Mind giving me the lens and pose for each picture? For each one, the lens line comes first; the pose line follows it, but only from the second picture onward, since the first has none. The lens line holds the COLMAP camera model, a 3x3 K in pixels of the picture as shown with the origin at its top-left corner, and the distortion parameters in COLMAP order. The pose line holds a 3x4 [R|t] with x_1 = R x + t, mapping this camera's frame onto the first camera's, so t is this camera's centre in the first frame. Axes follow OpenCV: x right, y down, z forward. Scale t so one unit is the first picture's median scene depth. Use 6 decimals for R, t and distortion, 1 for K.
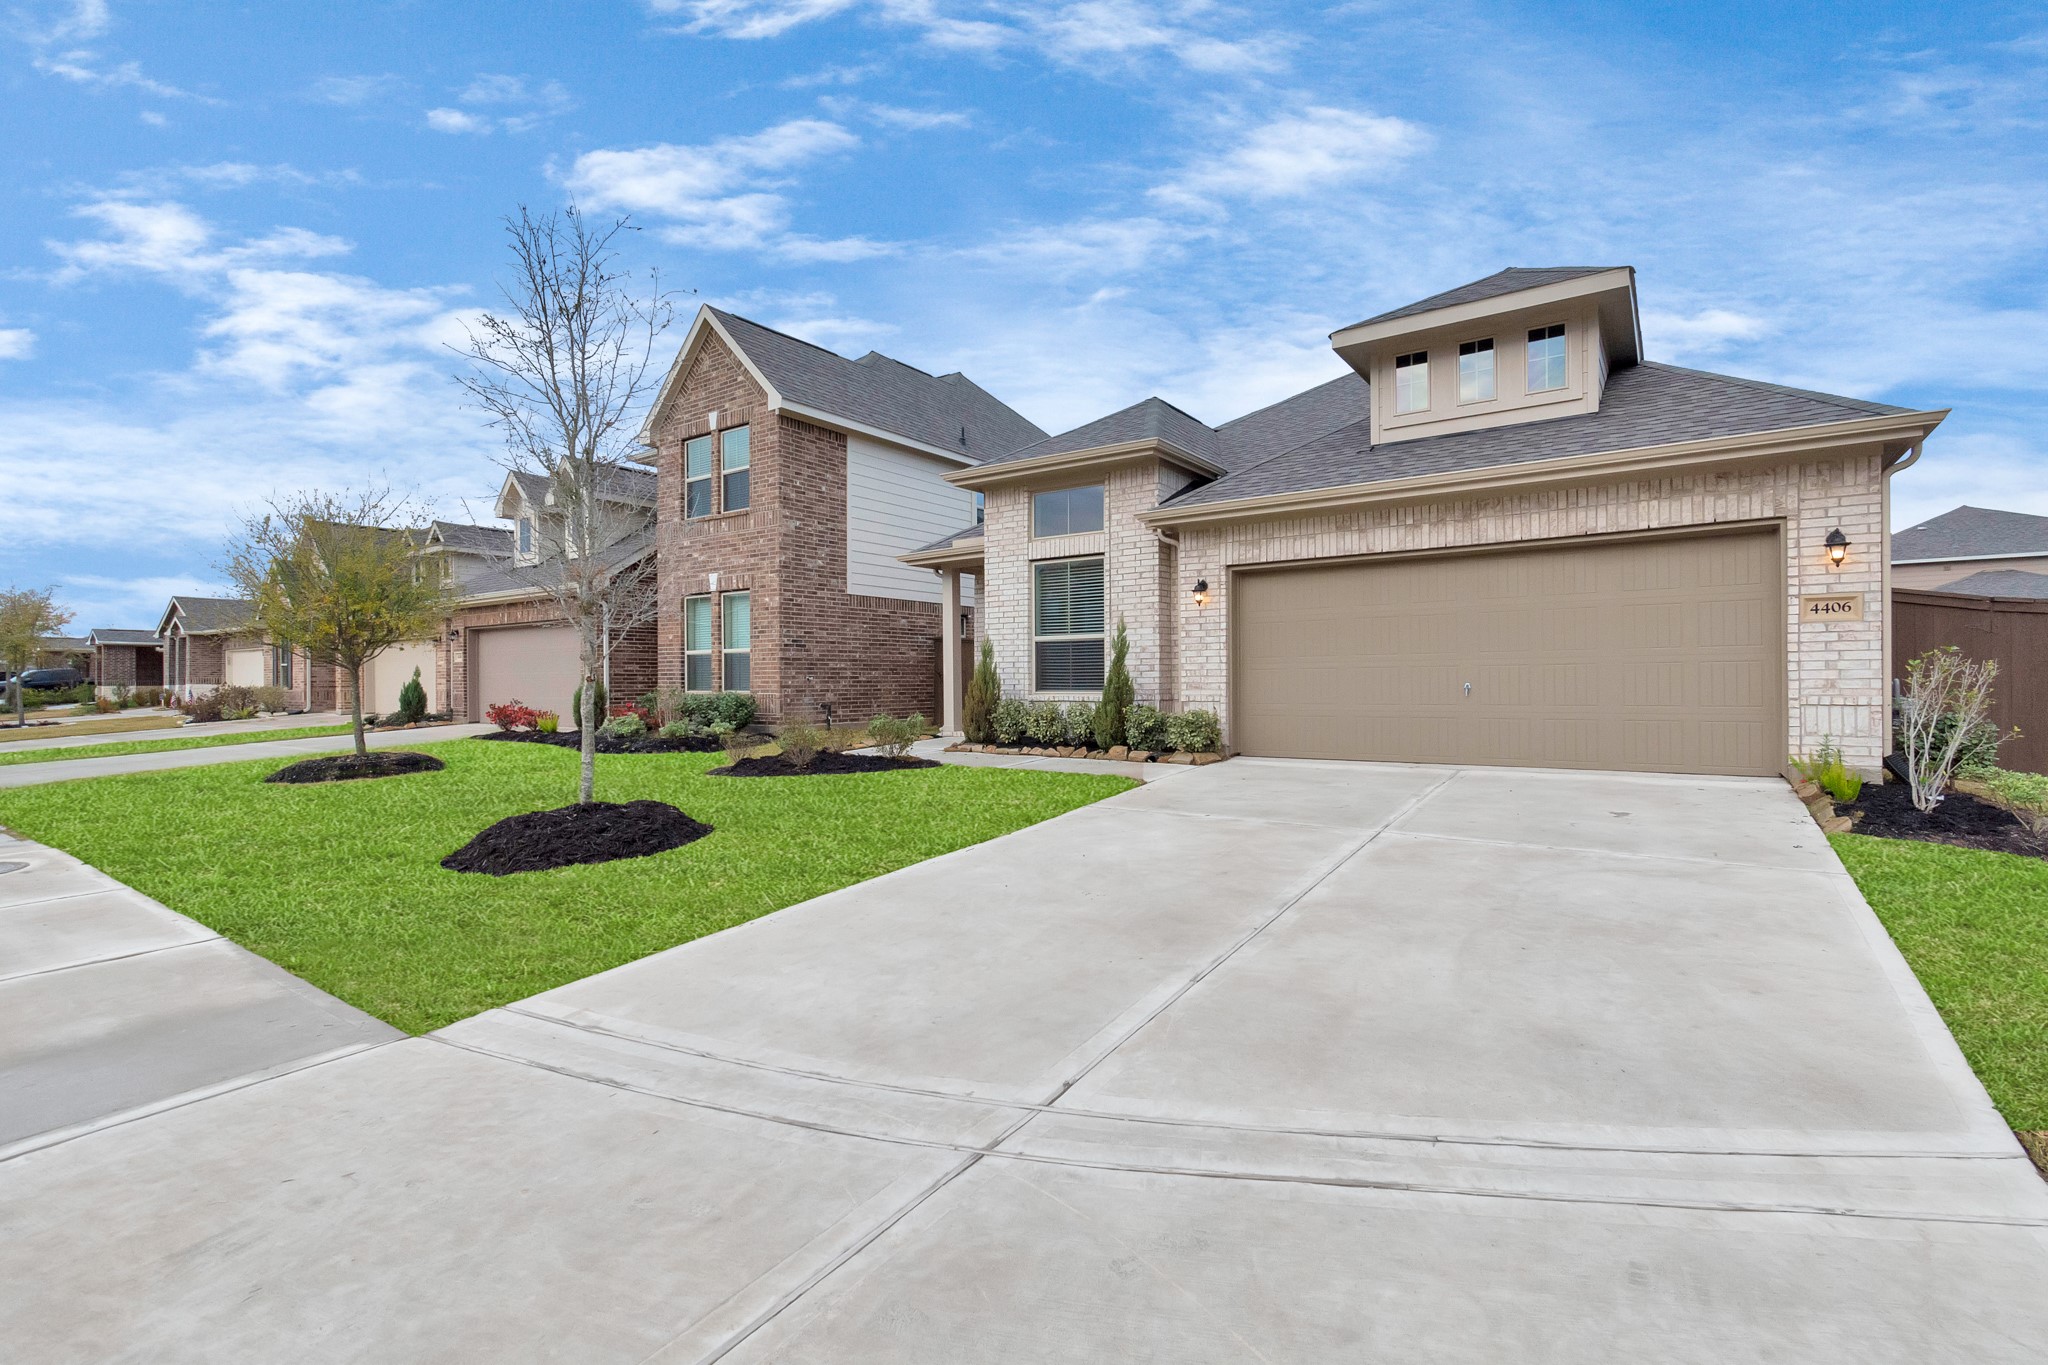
lens RADIAL K [[911.8, 0, 1024.0], [0, 911.8, 682.5], [0, 0, 1]] dist [0.000644, -0.000473]
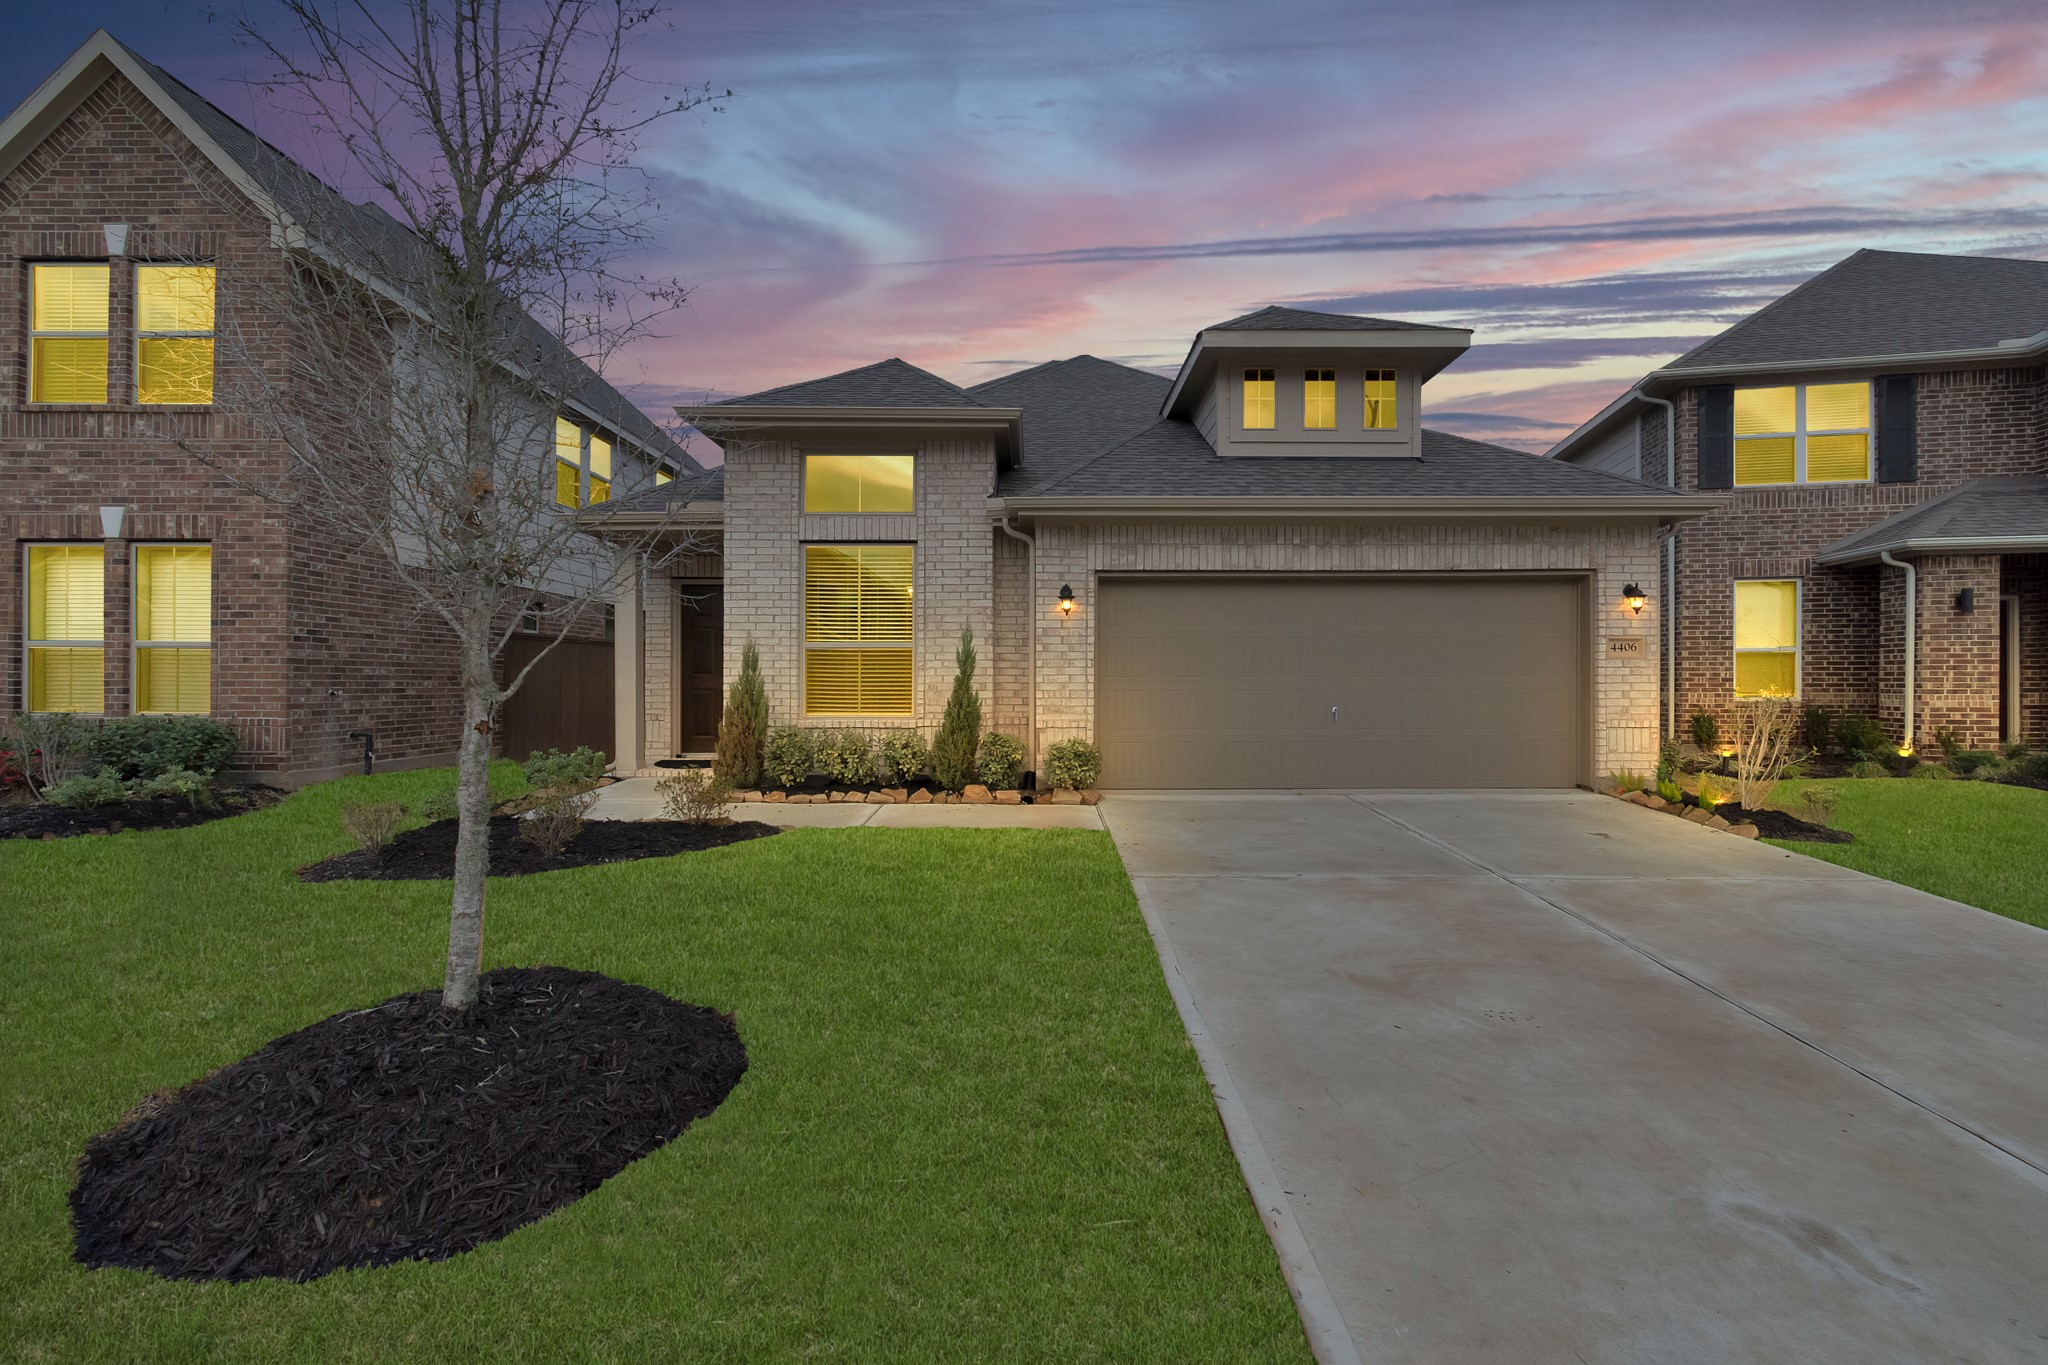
lens RADIAL K [[950.1, 0, 1059.5], [0, 950.1, 676.2], [0, 0, 1]] dist [0.001856, -0.000539]
pose [[0.815159, 0.013514, 0.579080, -0.370624], [-0.006076, 0.999872, -0.014780, -0.016321], [-0.579205, 0.008530, 0.815137, 0.324770]]
